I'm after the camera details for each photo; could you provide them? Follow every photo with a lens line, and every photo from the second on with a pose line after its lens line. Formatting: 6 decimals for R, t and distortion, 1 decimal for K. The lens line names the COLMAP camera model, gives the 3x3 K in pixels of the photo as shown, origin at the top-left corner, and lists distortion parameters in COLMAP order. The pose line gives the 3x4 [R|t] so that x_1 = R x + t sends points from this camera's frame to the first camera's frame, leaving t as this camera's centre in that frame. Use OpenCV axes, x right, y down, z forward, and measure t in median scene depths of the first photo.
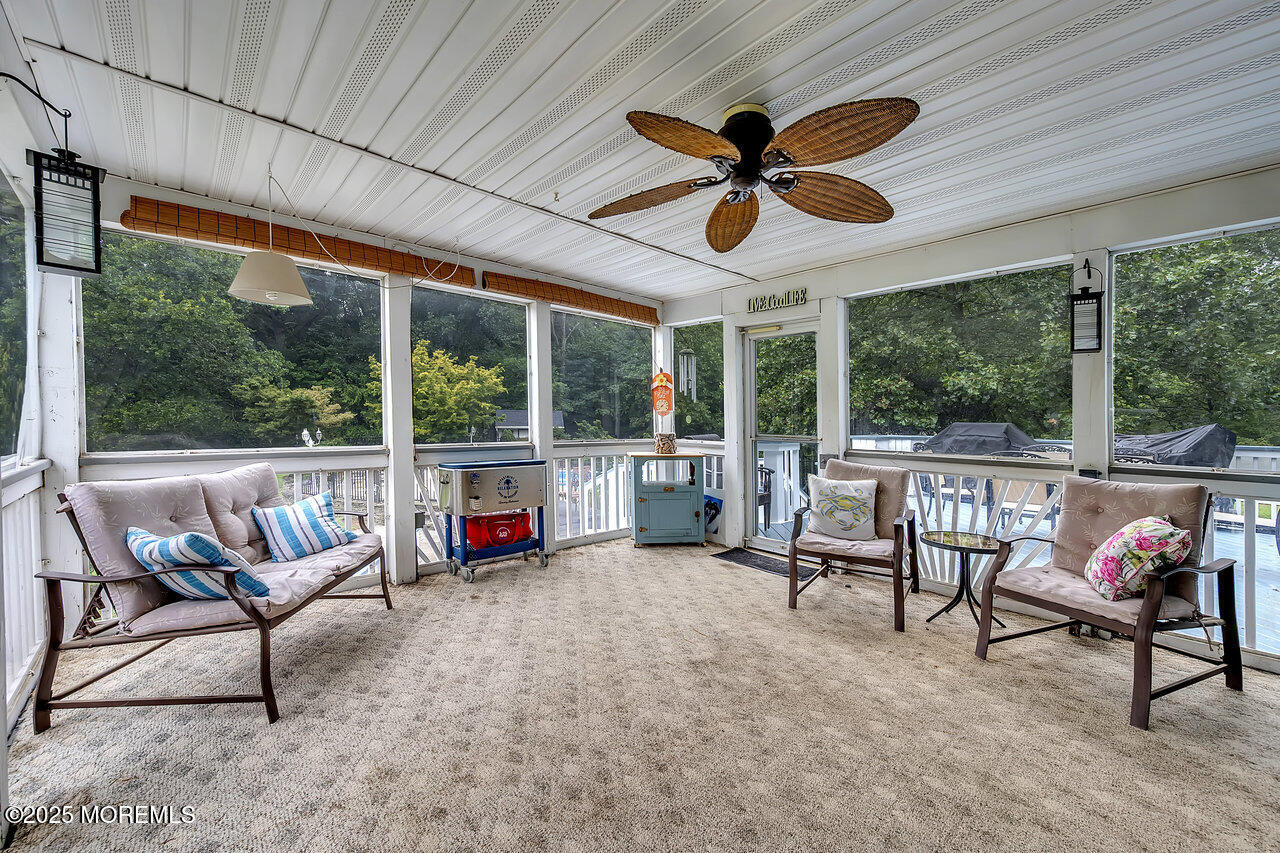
lens RADIAL K [[504.0, 0, 642.2], [0, 504.0, 415.3], [0, 0, 1]] dist [-0.002286, 0.000782]
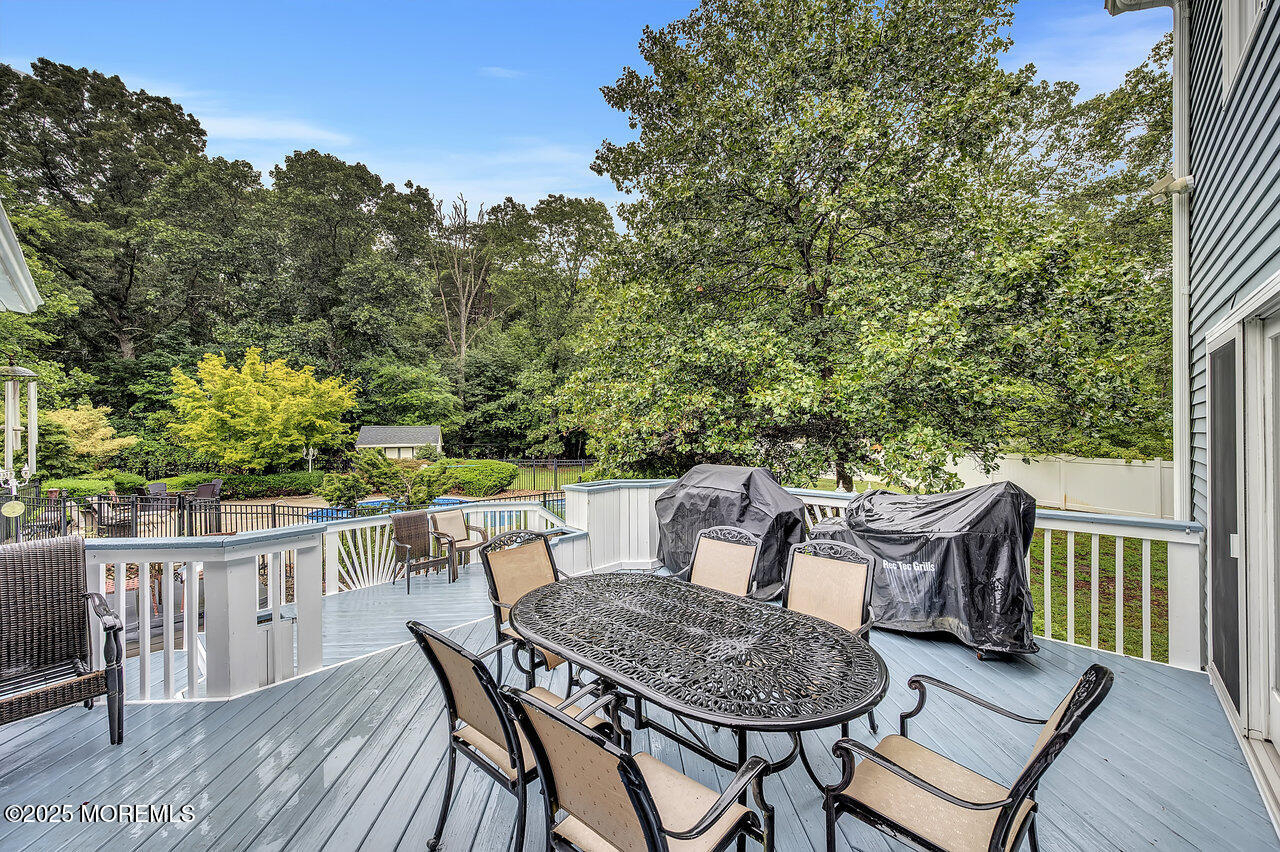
lens RADIAL K [[503.0, 0, 637.4], [0, 503.0, 426.9], [0, 0, 1]] dist [-0.000685, -0.000261]
pose [[0.995623, -0.021449, 0.090964, 0.352660], [0.020298, 0.999702, 0.013559, -0.036495], [-0.091228, -0.011654, 0.995762, 0.239976]]
